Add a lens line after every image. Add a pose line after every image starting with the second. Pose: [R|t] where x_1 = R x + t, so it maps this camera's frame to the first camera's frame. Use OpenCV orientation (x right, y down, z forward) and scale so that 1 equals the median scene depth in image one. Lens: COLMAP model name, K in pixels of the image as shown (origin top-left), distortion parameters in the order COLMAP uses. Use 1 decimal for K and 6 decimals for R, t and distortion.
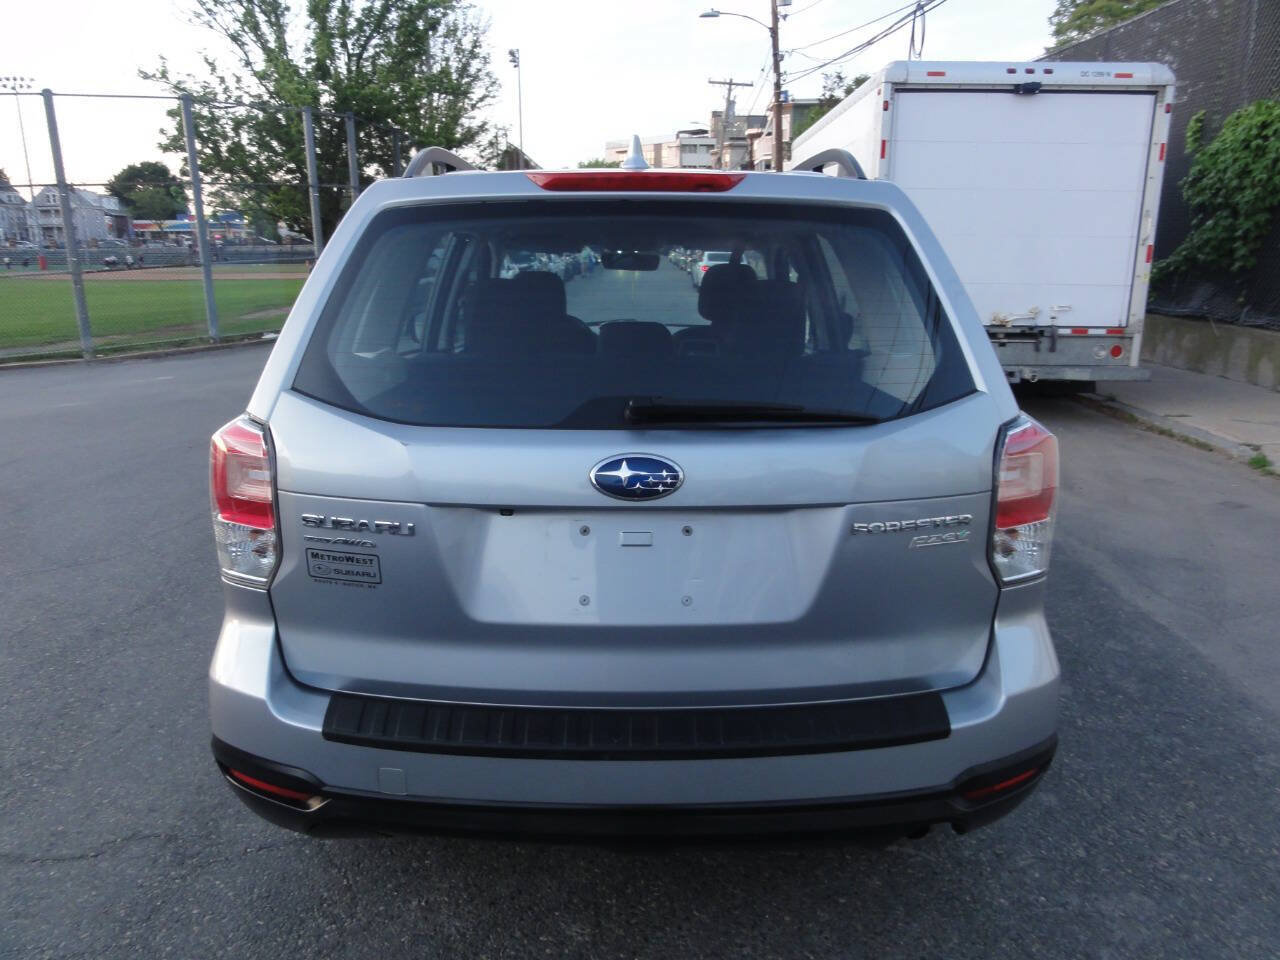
lens RADIAL K [[912.4, 0, 641.1], [0, 912.4, 475.0], [0, 0, 1]] dist [-0.001782, 0.000563]
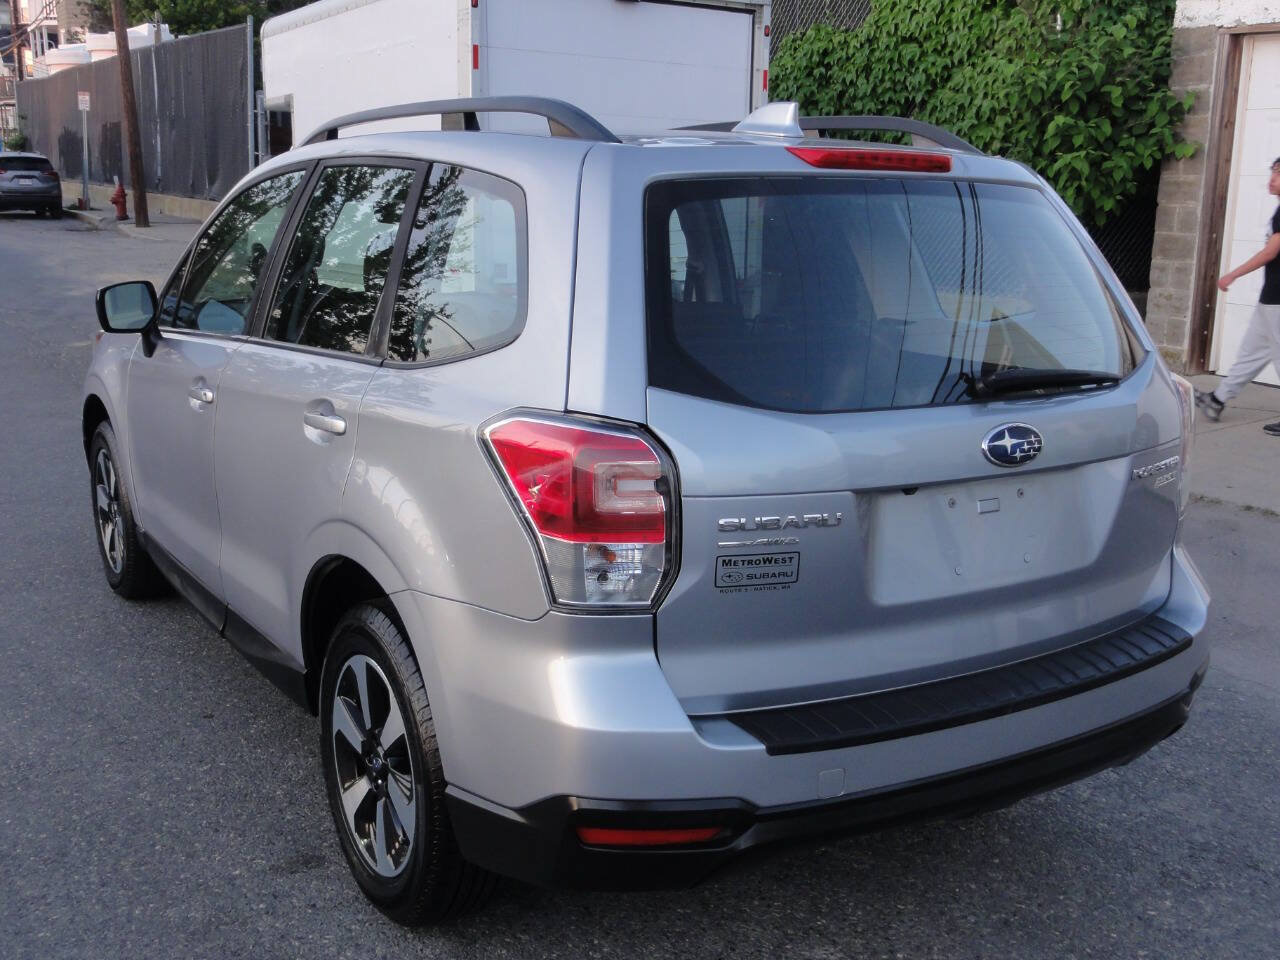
lens RADIAL K [[1349.2, 0, 638.0], [0, 1349.2, 472.7], [0, 0, 1]] dist [-0.012645, 0.005021]
pose [[0.851385, -0.094765, 0.515909, -1.127621], [0.104947, 0.994433, 0.009472, -0.024756], [-0.513935, 0.046079, 0.856591, -0.125240]]
